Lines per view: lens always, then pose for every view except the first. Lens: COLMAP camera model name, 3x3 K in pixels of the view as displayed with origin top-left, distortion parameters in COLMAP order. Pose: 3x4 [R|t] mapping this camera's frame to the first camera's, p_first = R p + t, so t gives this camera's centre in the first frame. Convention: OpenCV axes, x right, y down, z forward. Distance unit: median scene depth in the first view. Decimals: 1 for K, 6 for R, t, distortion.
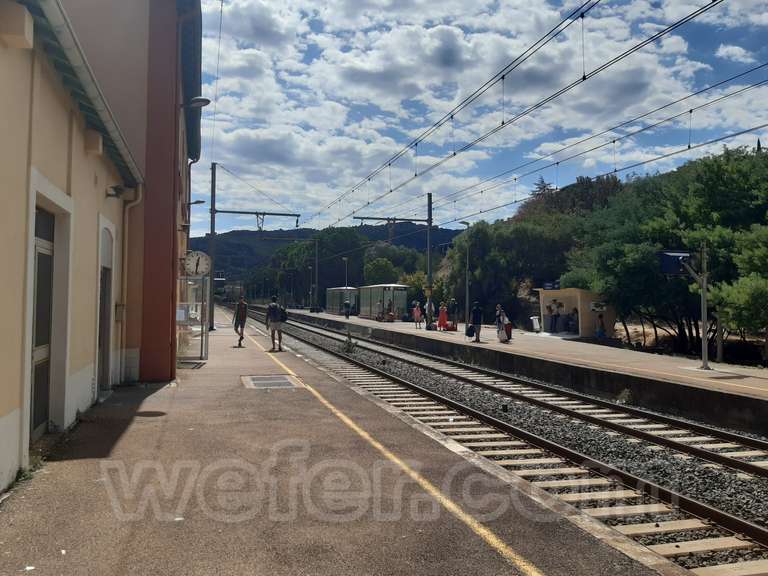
lens RADIAL K [[610.5, 0, 386.7], [0, 610.5, 281.1], [0, 0, 1]] dist [0.056566, -0.088359]
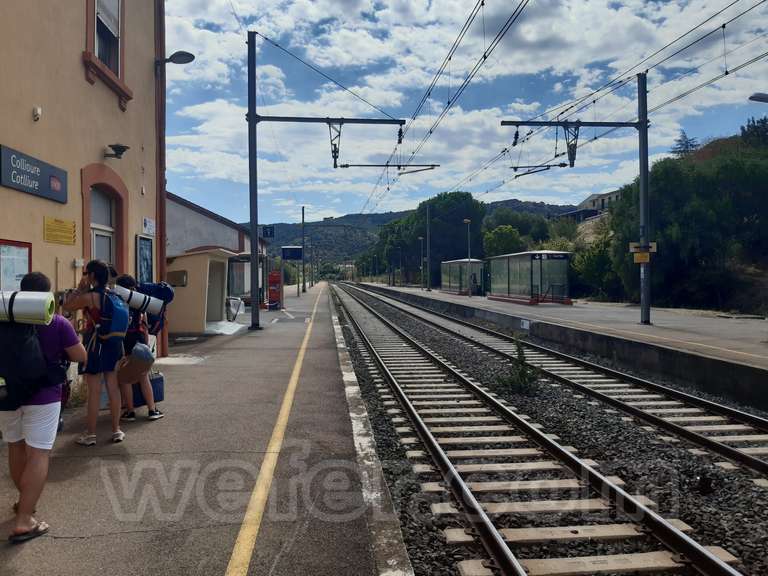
lens RADIAL K [[610.5, 0, 386.7], [0, 610.5, 281.1], [0, 0, 1]] dist [0.056566, -0.088359]
pose [[0.984011, -0.012348, -0.177679, -0.039005], [0.018971, 0.999185, 0.035626, 0.010802], [0.177094, -0.038427, 0.983443, 0.283903]]
